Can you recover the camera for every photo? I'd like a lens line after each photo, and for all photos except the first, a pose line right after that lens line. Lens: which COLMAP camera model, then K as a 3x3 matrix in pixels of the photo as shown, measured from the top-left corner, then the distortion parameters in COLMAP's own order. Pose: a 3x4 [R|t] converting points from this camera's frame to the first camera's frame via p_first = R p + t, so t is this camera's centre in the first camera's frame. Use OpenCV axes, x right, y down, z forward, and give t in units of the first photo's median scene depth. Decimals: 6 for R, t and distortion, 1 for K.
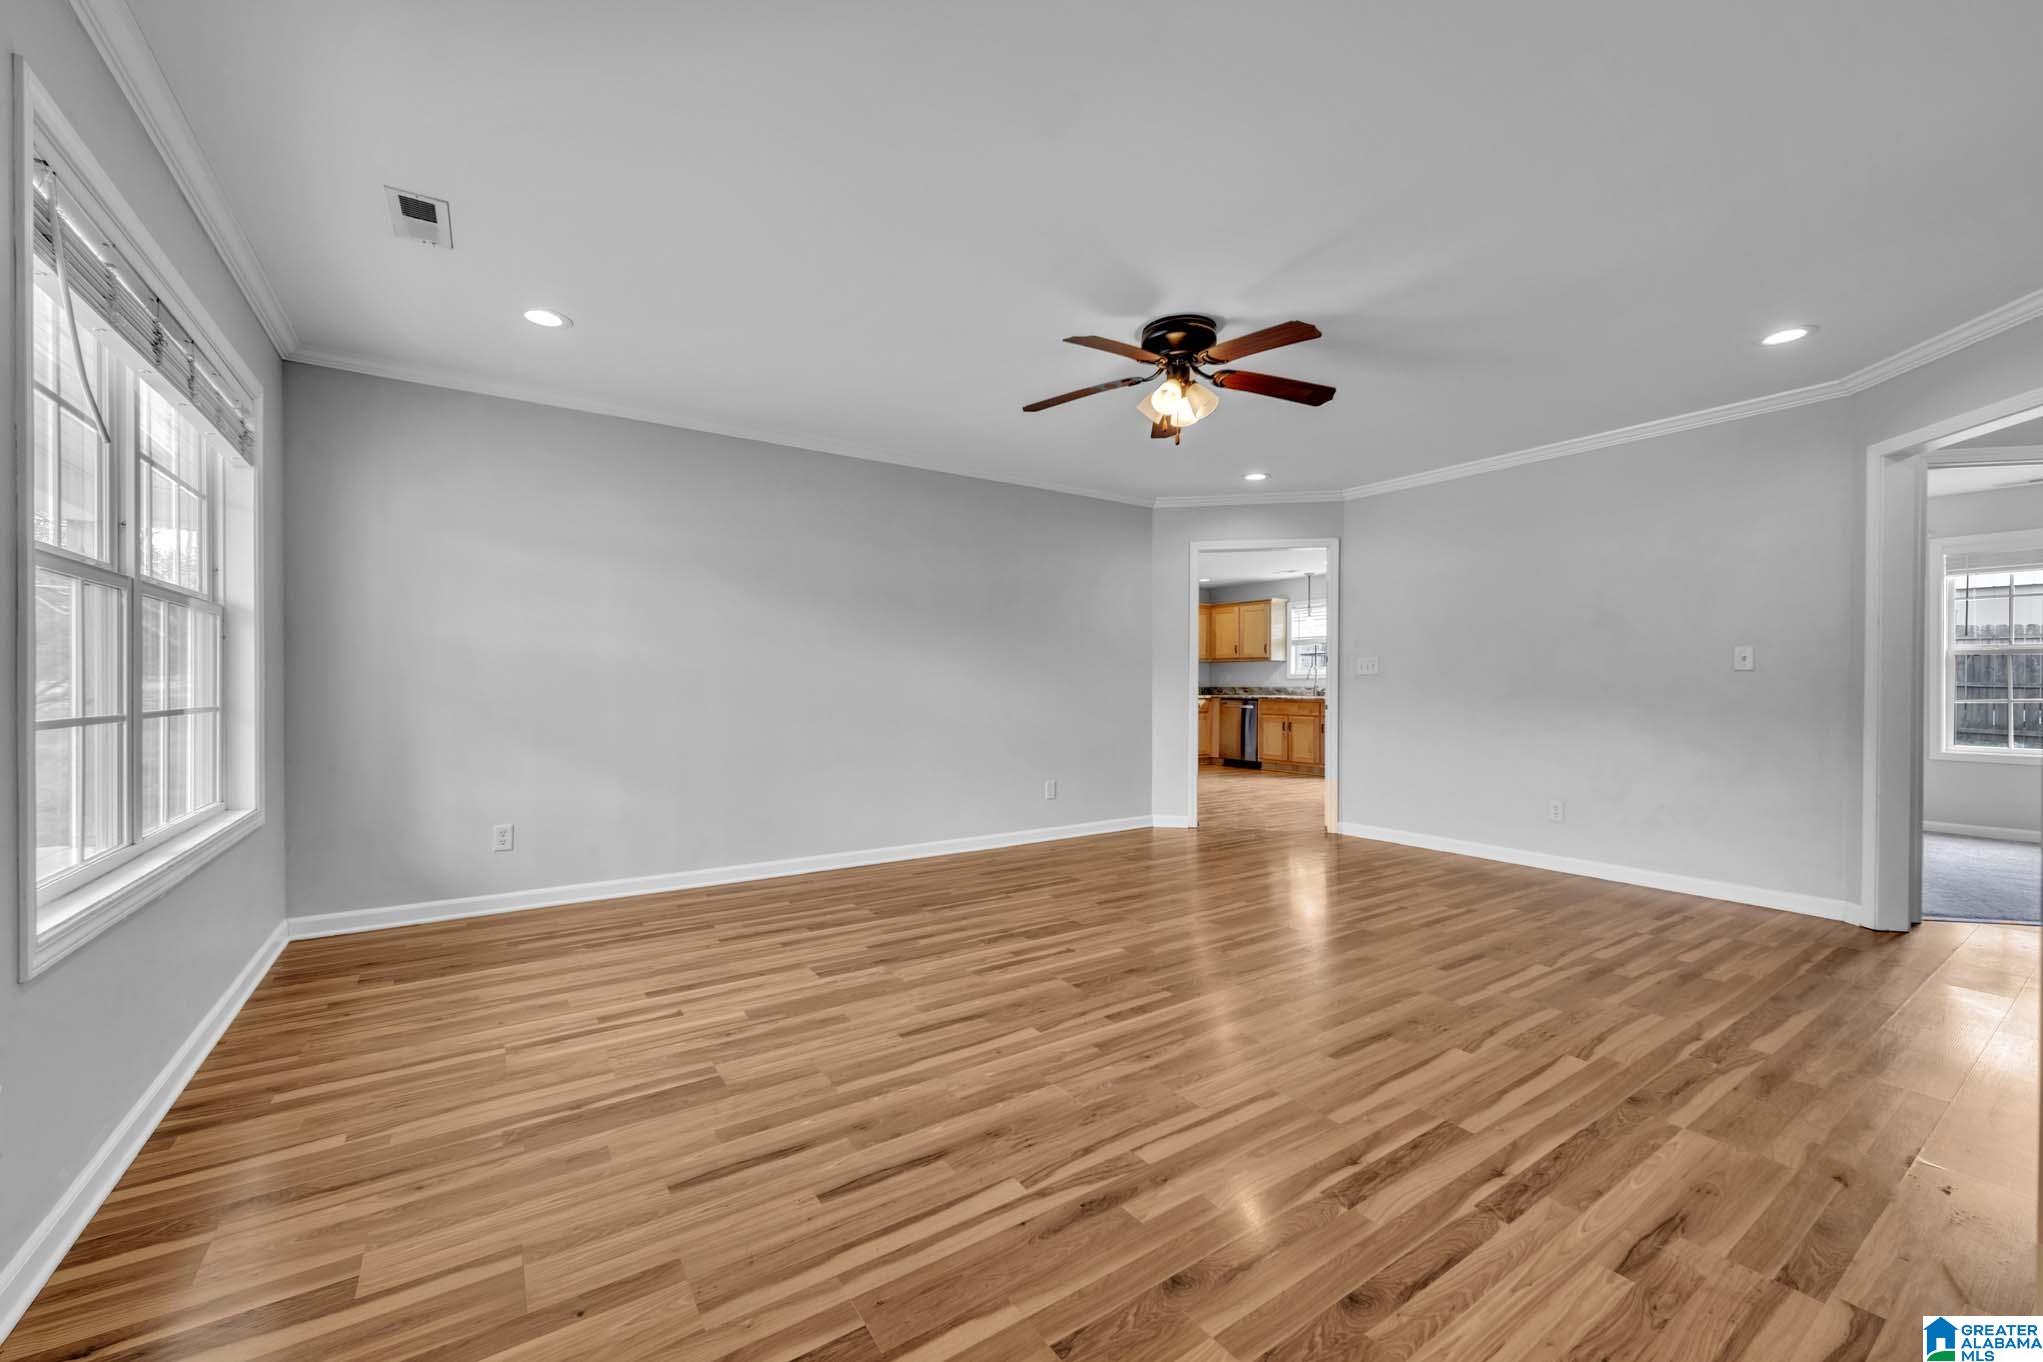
lens RADIAL K [[802.4, 0, 1019.1], [0, 802.4, 688.7], [0, 0, 1]] dist [0.001945, -0.000098]
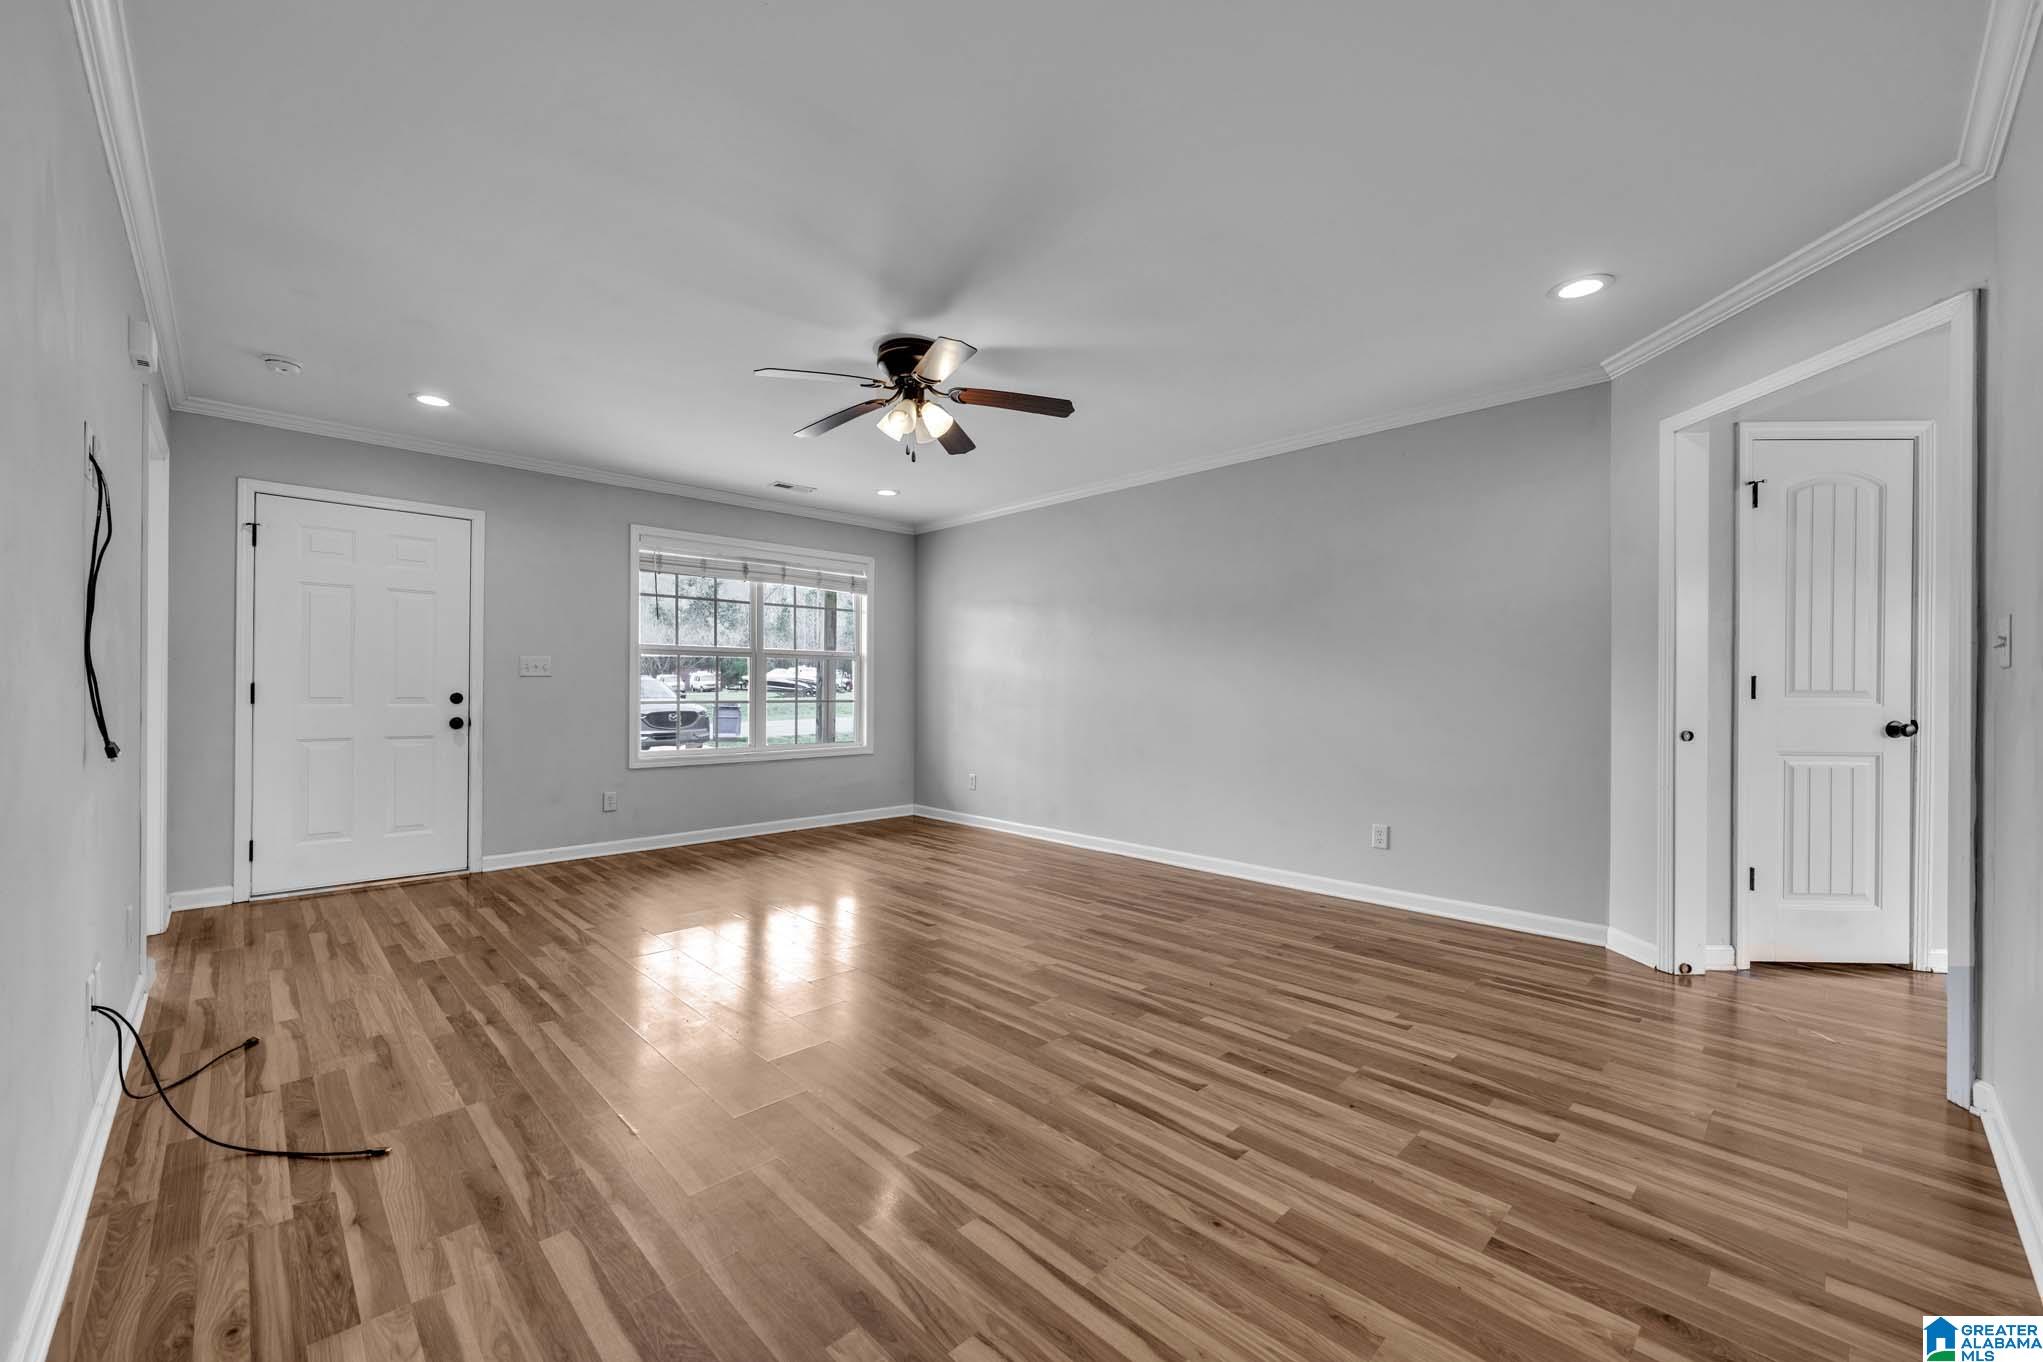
lens RADIAL K [[802.4, 0, 1019.1], [0, 802.4, 688.7], [0, 0, 1]] dist [0.001945, -0.000098]
pose [[0.174474, -0.003896, -0.984654, 1.399591], [-0.009259, 0.999941, -0.005597, -0.004683], [0.984618, 0.010093, 0.174427, 1.068866]]
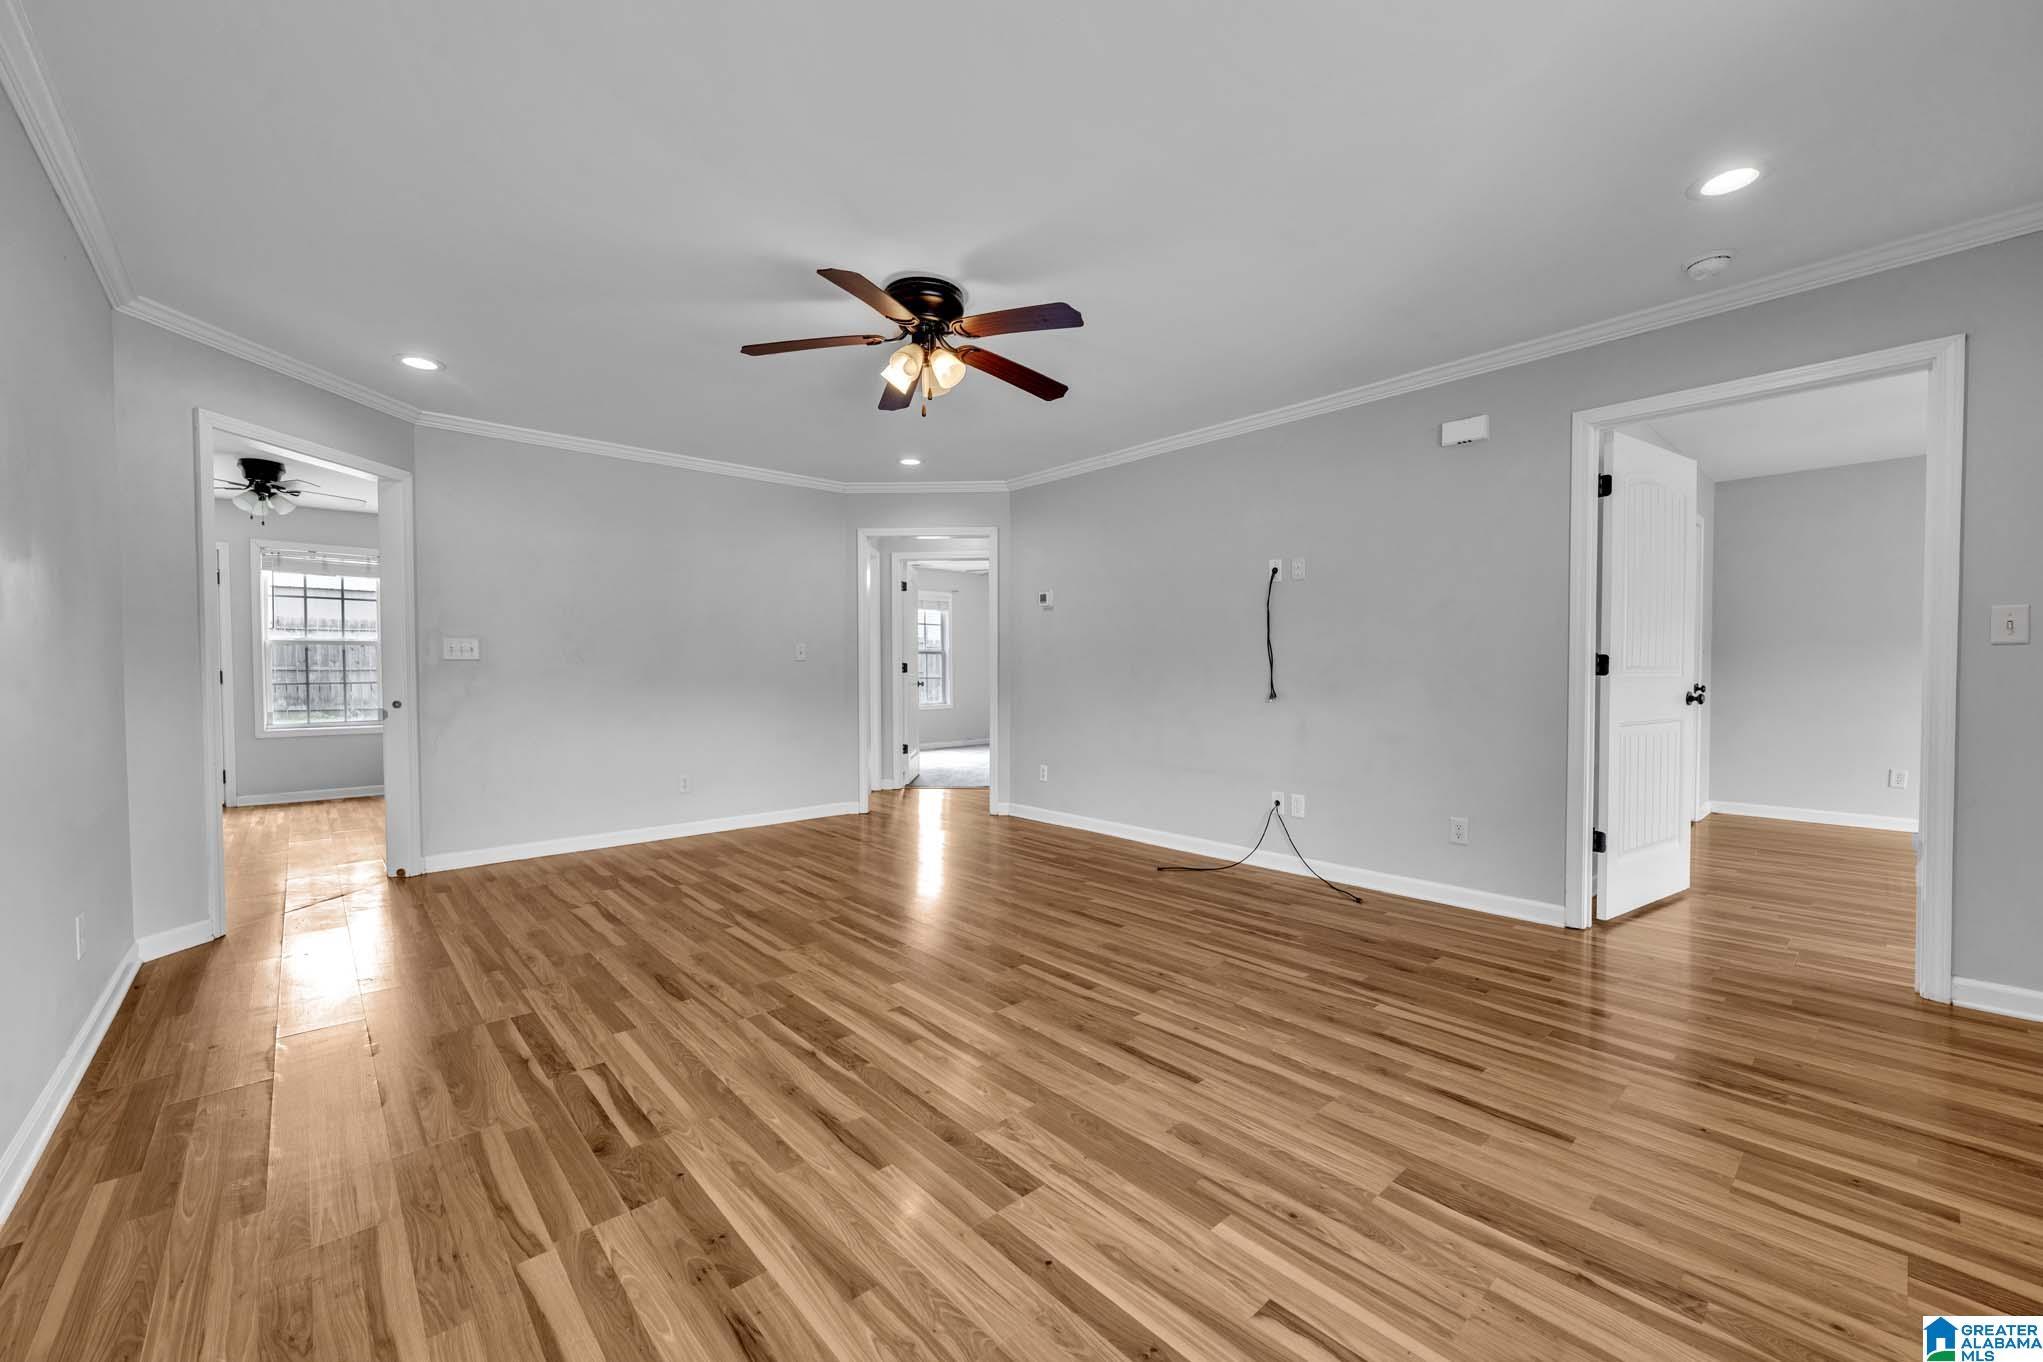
lens RADIAL K [[802.4, 0, 1019.1], [0, 802.4, 688.7], [0, 0, 1]] dist [0.001945, -0.000098]
pose [[-0.136037, -0.025806, 0.990368, -0.844824], [0.008253, 0.999596, 0.027181, -0.012191], [-0.990669, 0.011871, -0.135769, 1.142357]]
